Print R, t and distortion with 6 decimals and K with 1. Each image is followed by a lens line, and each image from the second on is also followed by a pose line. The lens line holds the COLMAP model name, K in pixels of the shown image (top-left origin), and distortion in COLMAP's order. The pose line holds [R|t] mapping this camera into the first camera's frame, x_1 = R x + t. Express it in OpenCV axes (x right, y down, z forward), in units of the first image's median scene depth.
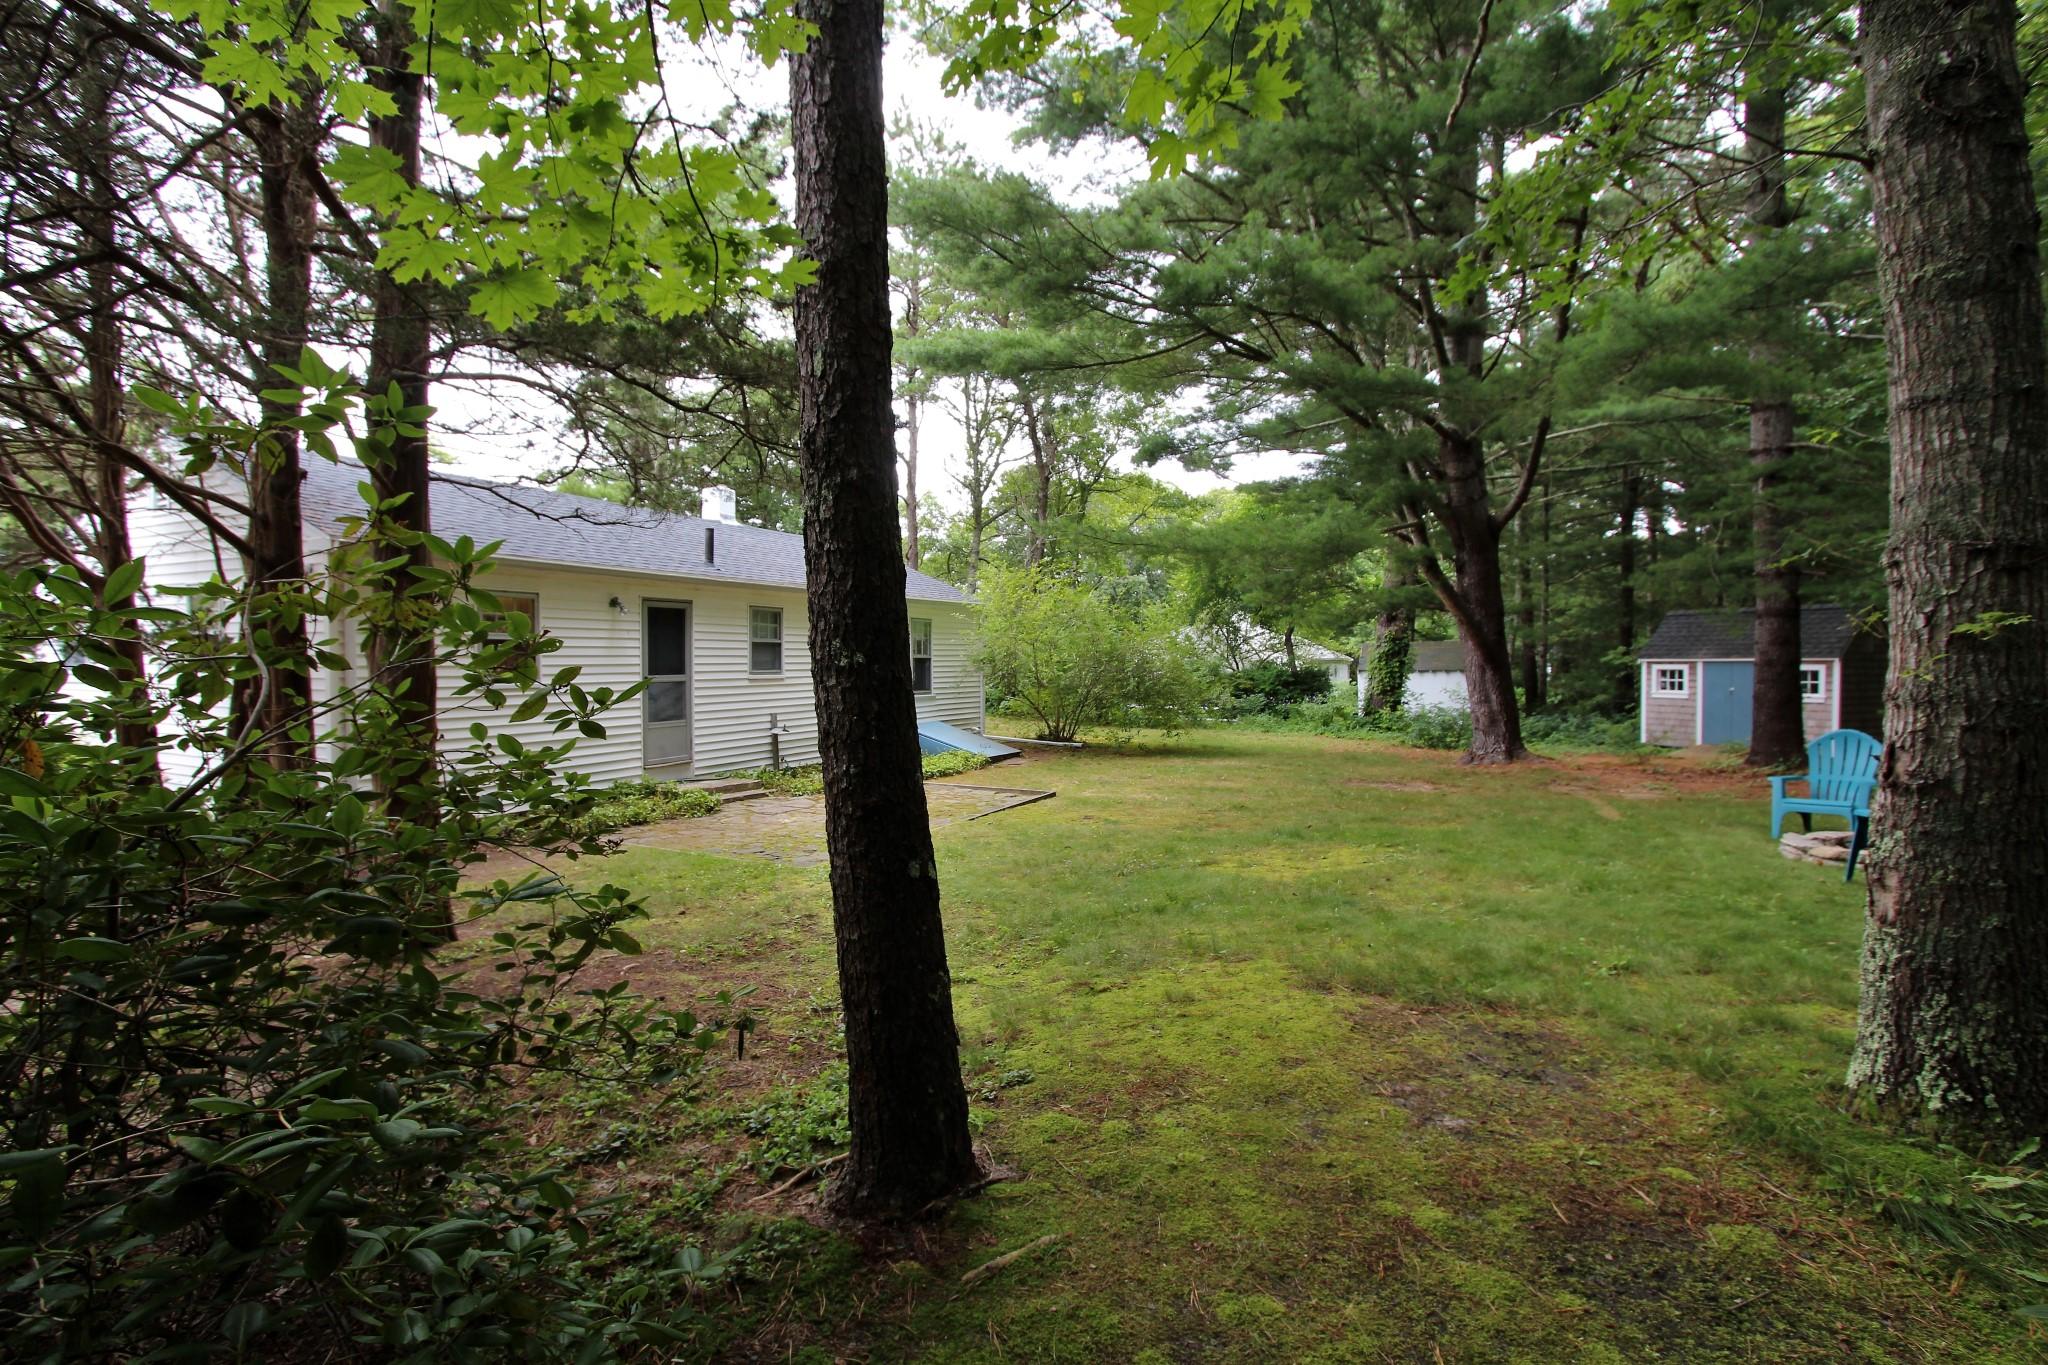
lens RADIAL K [[987.1, 0, 1021.9], [0, 987.1, 683.9], [0, 0, 1]] dist [-0.021057, 0.000962]
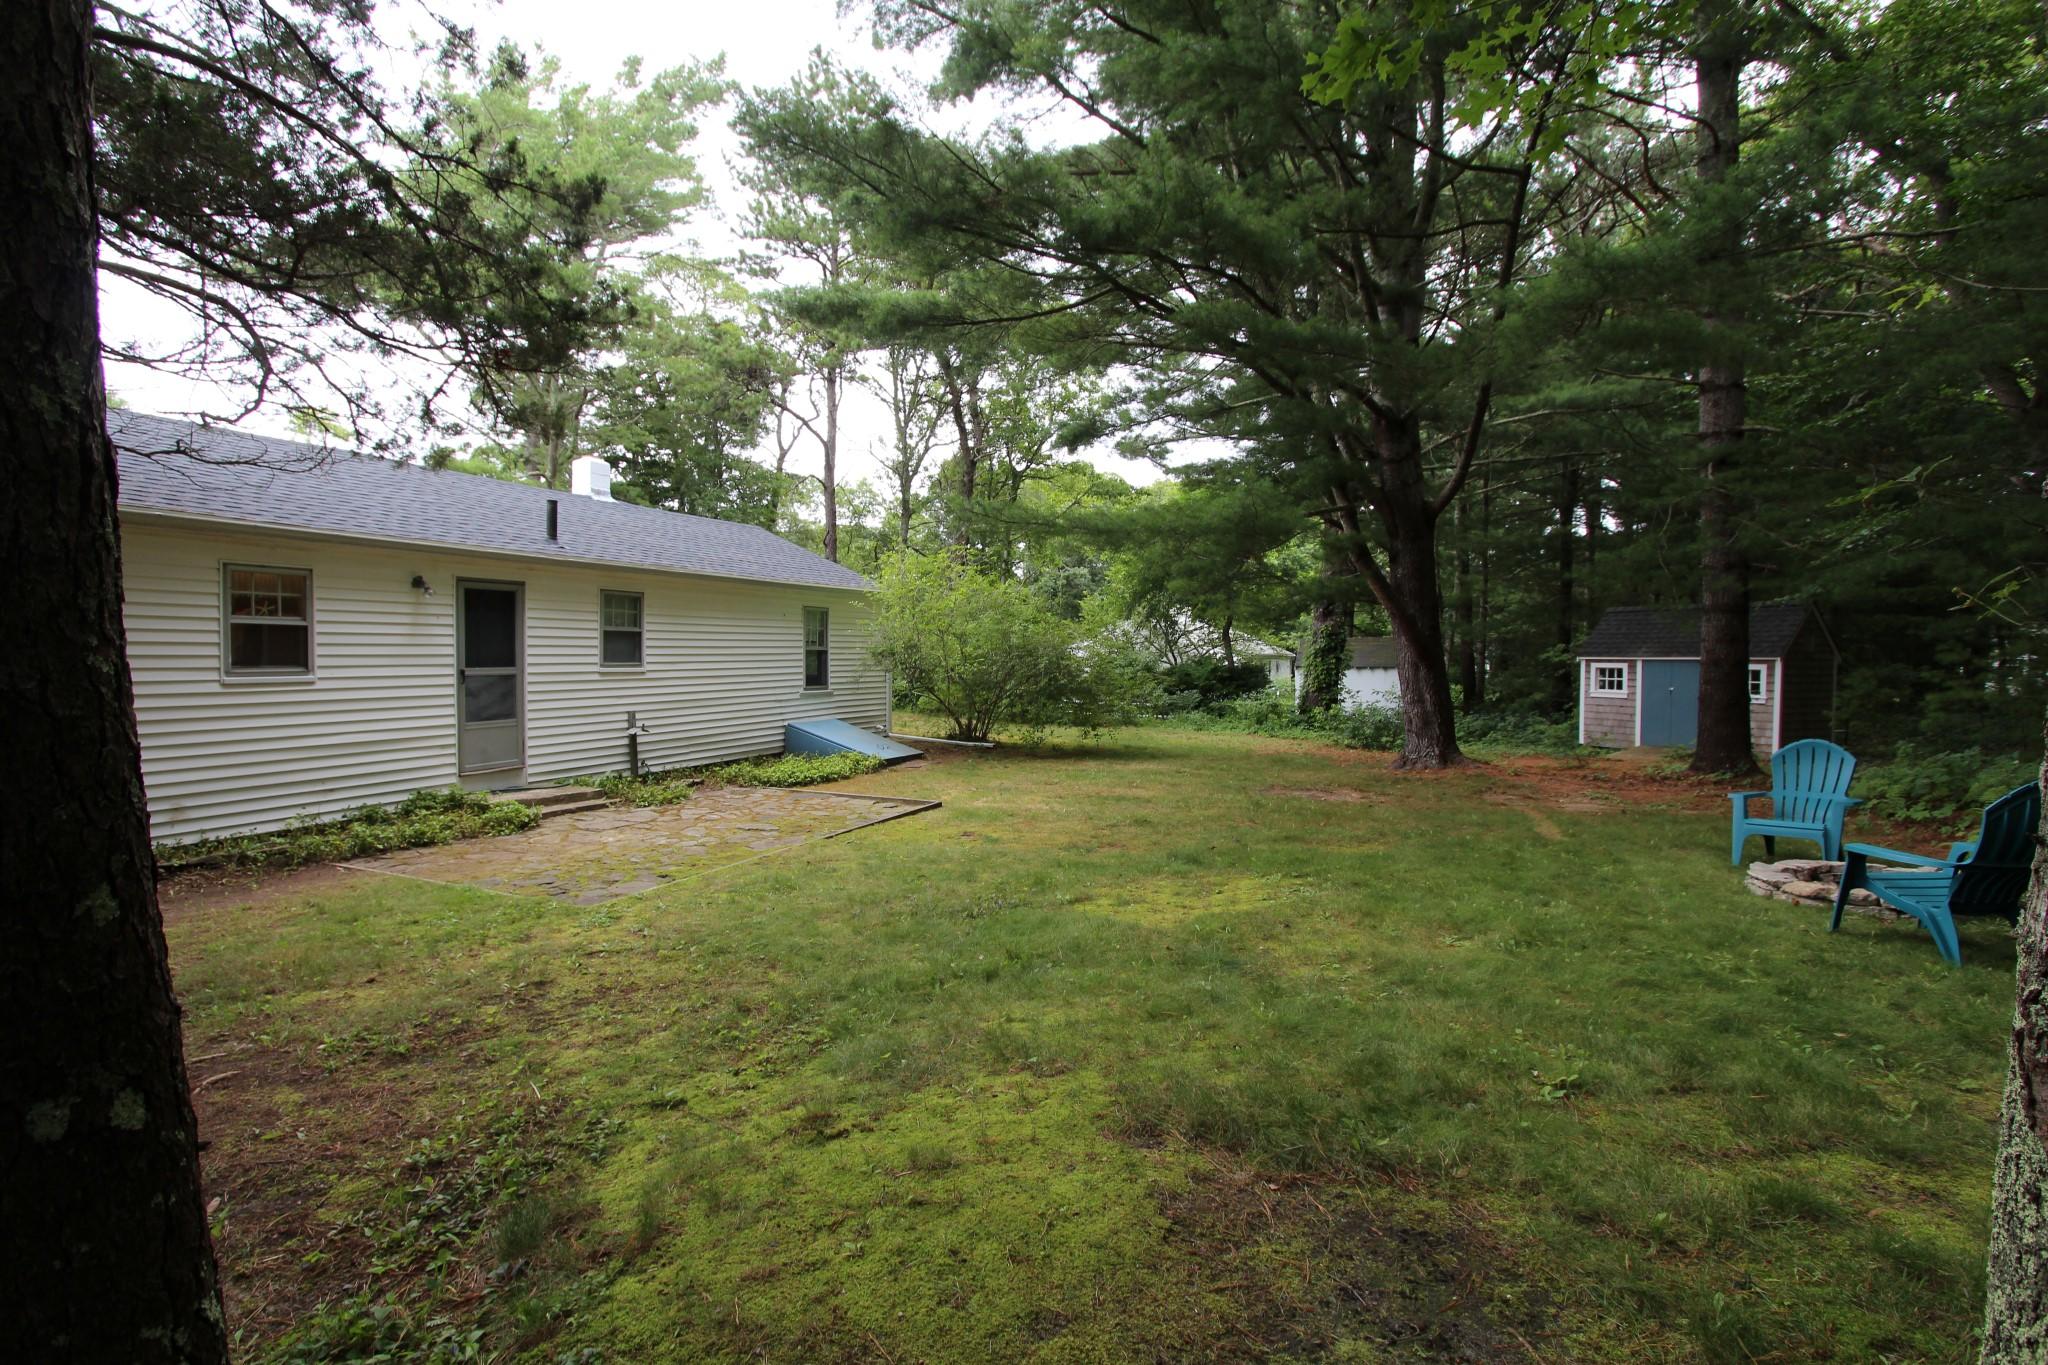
lens RADIAL K [[987.1, 0, 1025.6], [0, 987.1, 682.3], [0, 0, 1]] dist [-0.021057, 0.000962]
pose [[0.998591, 0.005948, 0.052732, 0.055760], [-0.006220, 0.999968, 0.004998, -0.002848], [-0.052701, -0.005319, 0.998596, 0.098668]]
